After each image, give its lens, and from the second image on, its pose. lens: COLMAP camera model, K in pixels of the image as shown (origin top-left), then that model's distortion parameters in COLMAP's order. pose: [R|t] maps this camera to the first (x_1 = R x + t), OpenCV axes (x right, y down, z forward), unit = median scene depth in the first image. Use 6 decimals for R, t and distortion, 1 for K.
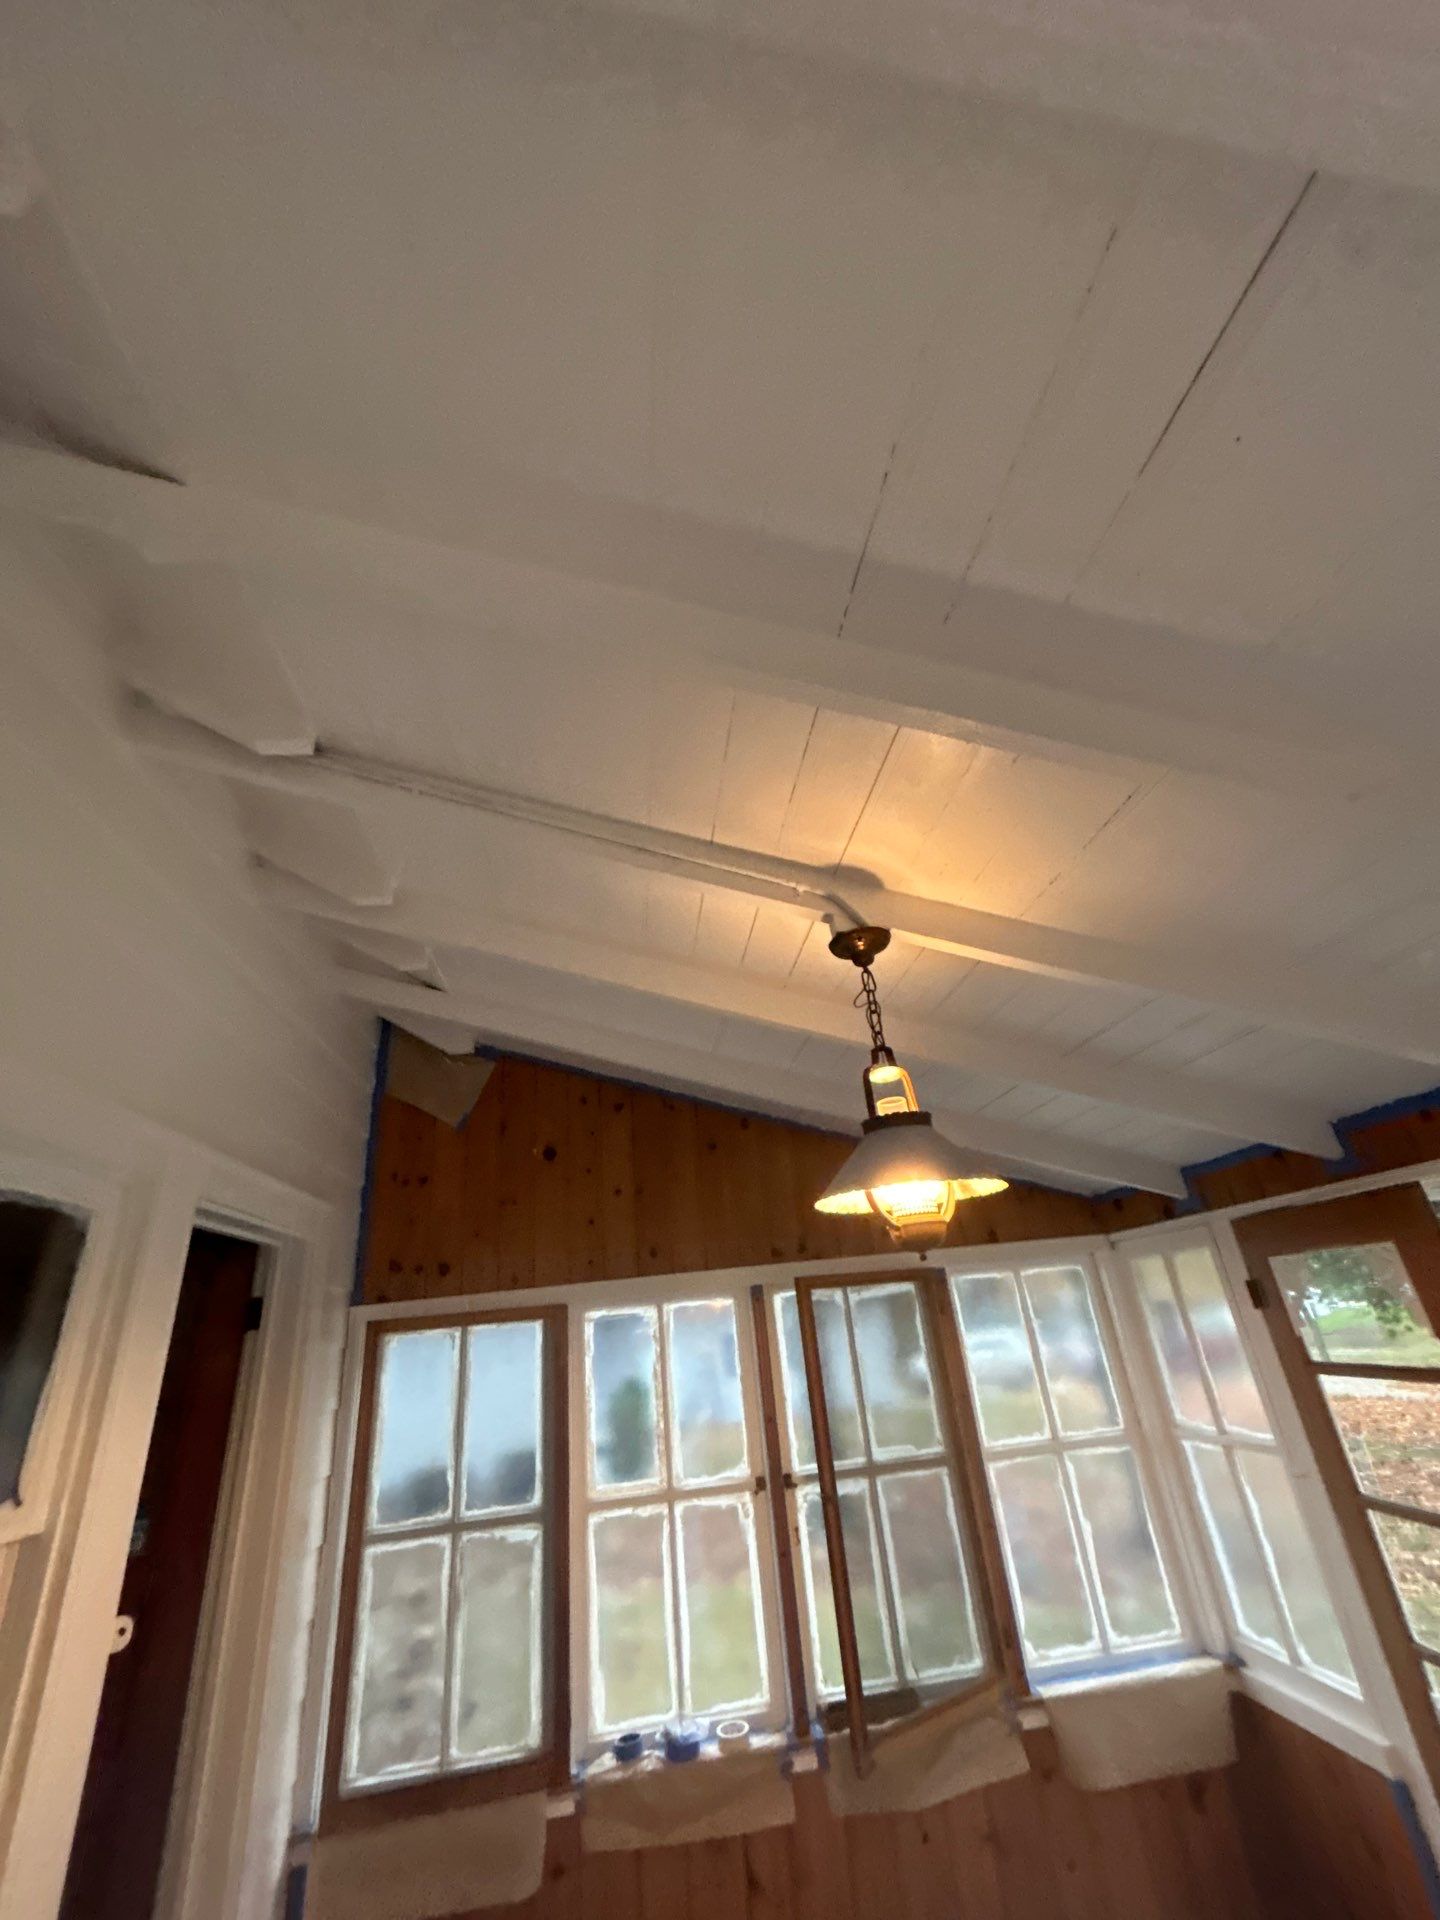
lens RADIAL K [[764.4, 0, 718.1], [0, 764.4, 966.2], [0, 0, 1]] dist [-0.000250, 0.000207]
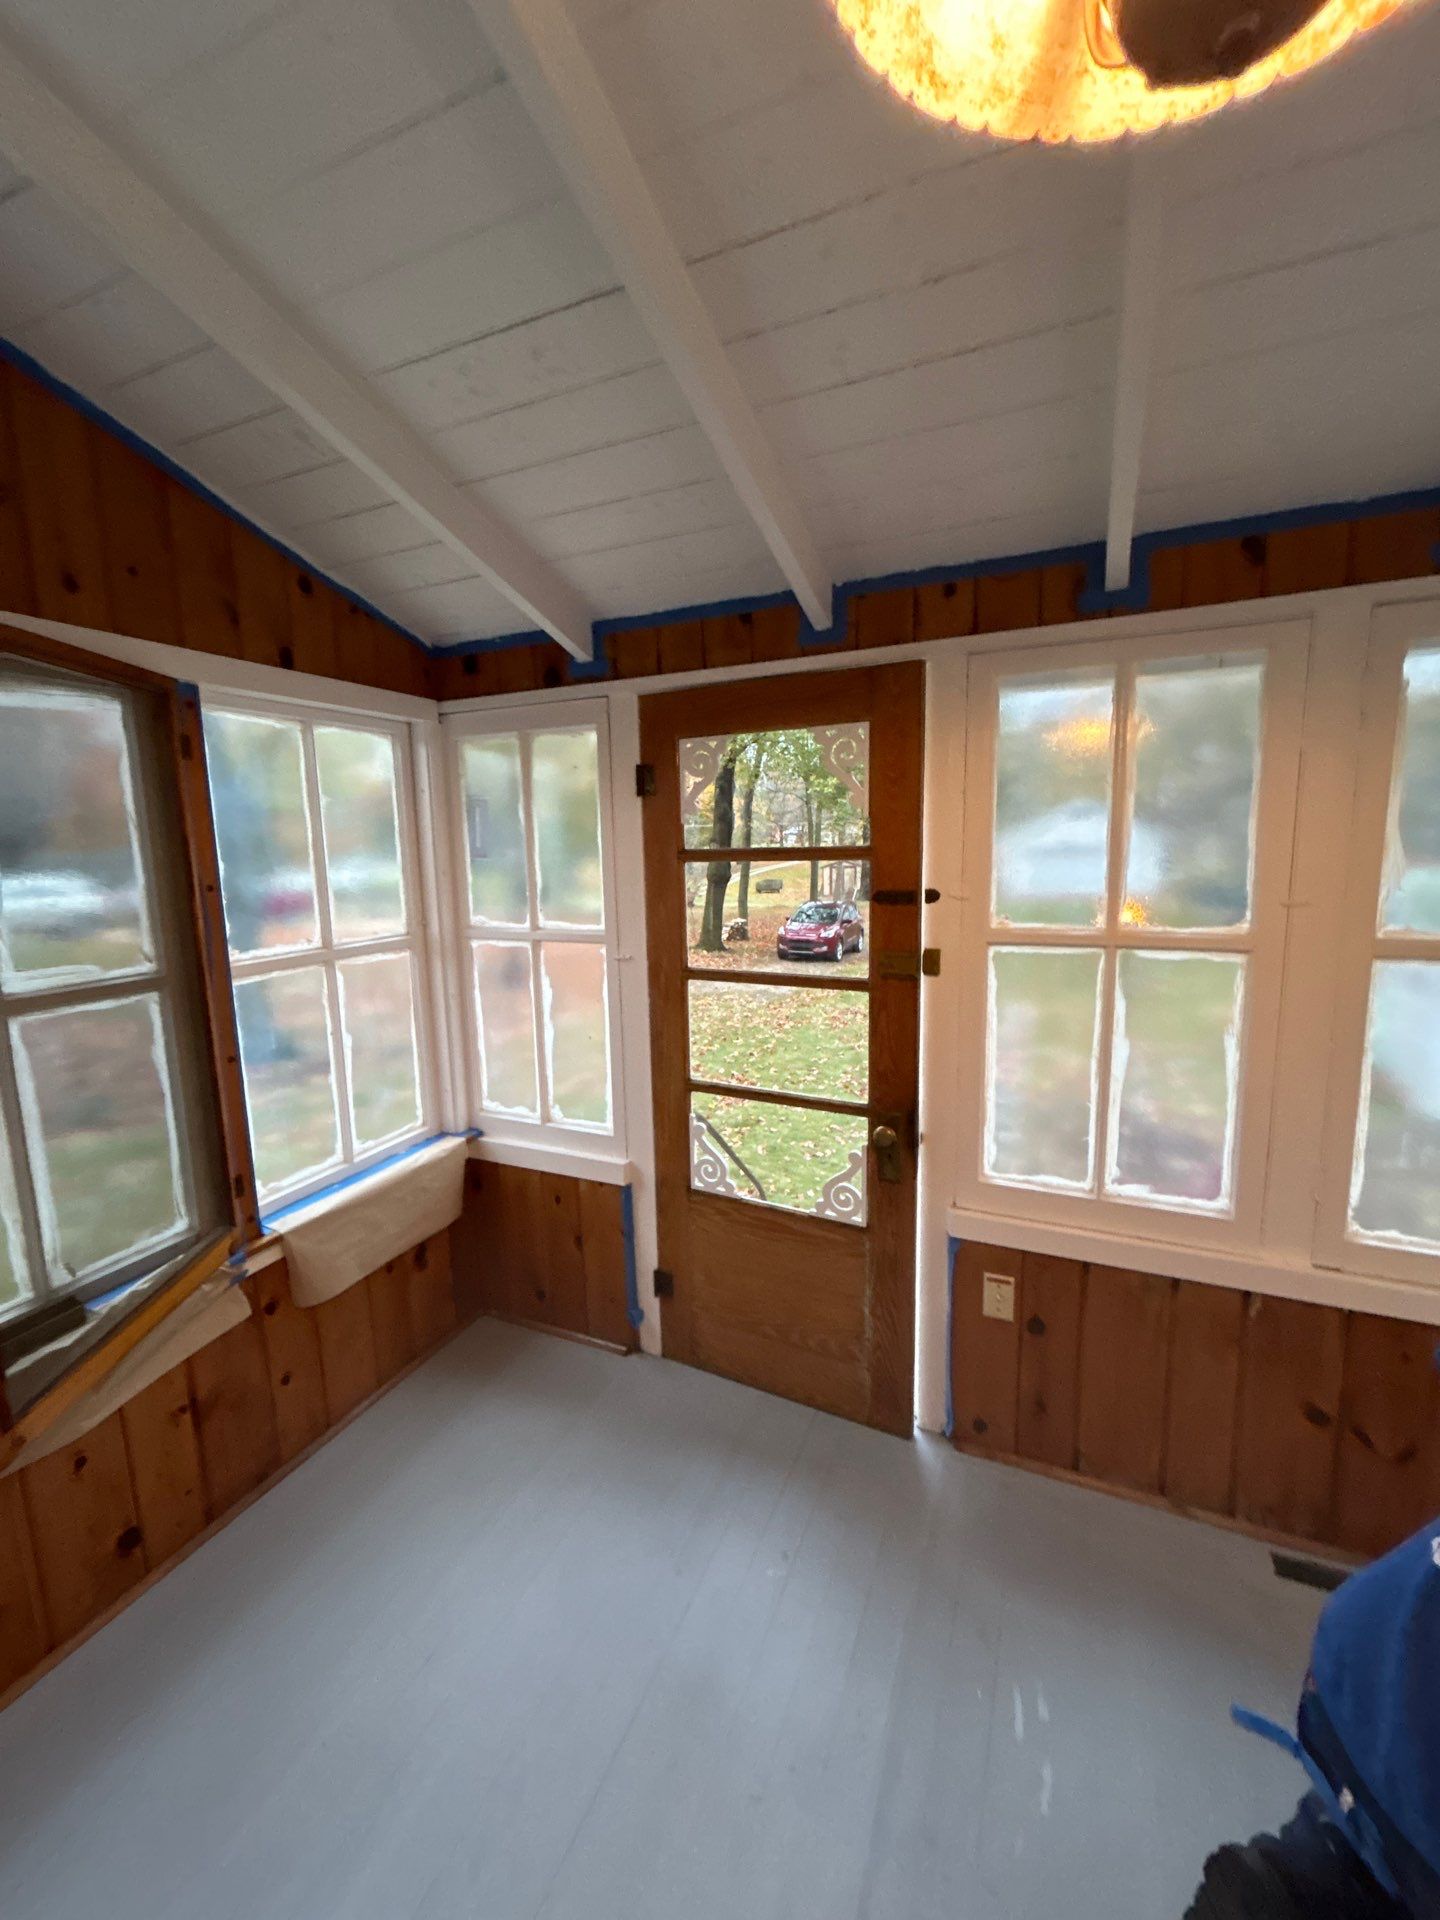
lens RADIAL K [[770.6, 0, 715.0], [0, 770.6, 958.9], [0, 0, 1]] dist [-0.000623, 0.001365]
pose [[0.503453, -0.050408, 0.862551, -0.007412], [-0.397464, 0.872887, 0.283004, 0.304785], [-0.767175, -0.485312, 0.419422, 0.446962]]
